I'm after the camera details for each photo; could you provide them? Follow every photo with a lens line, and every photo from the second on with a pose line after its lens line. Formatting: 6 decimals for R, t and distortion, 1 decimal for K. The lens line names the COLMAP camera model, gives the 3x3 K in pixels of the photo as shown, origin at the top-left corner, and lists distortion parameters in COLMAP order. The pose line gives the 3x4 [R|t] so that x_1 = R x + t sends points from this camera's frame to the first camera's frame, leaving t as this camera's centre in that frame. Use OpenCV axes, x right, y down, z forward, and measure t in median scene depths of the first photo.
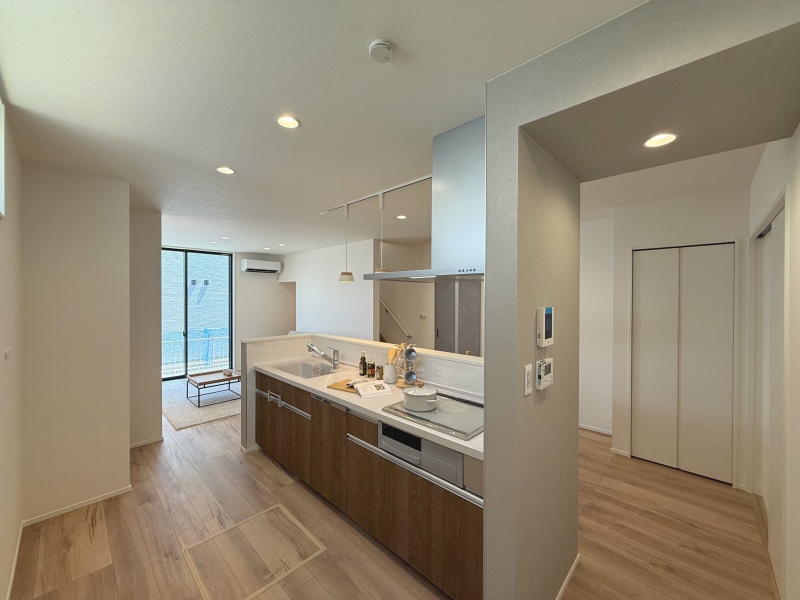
lens RADIAL K [[319.0, 0, 398.1], [0, 319.0, 299.1], [0, 0, 1]] dist [-0.000296, 0.000376]
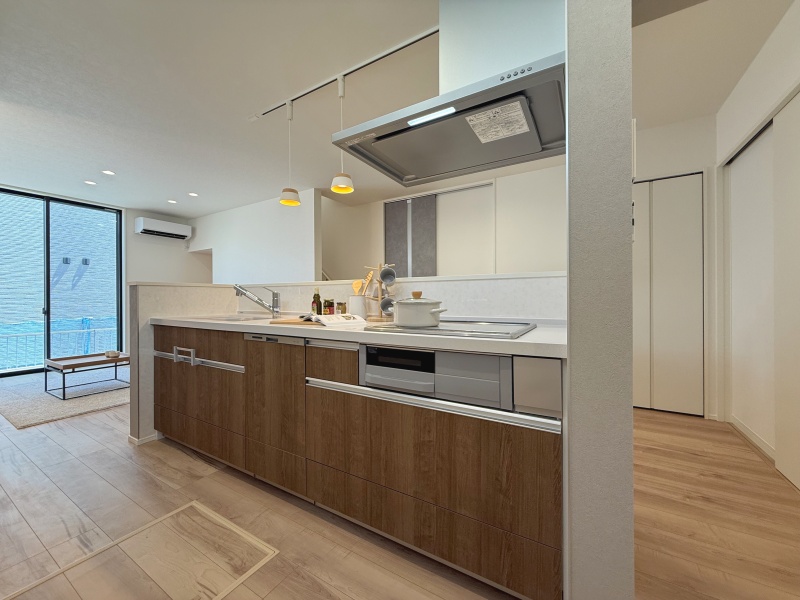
lens RADIAL K [[319.0, 0, 398.1], [0, 319.0, 299.1], [0, 0, 1]] dist [-0.000296, 0.000376]
pose [[0.974935, -0.008569, 0.222323, -0.102986], [0.010082, 0.999933, -0.005674, 0.227193], [-0.222259, 0.007774, 0.974957, 0.257344]]
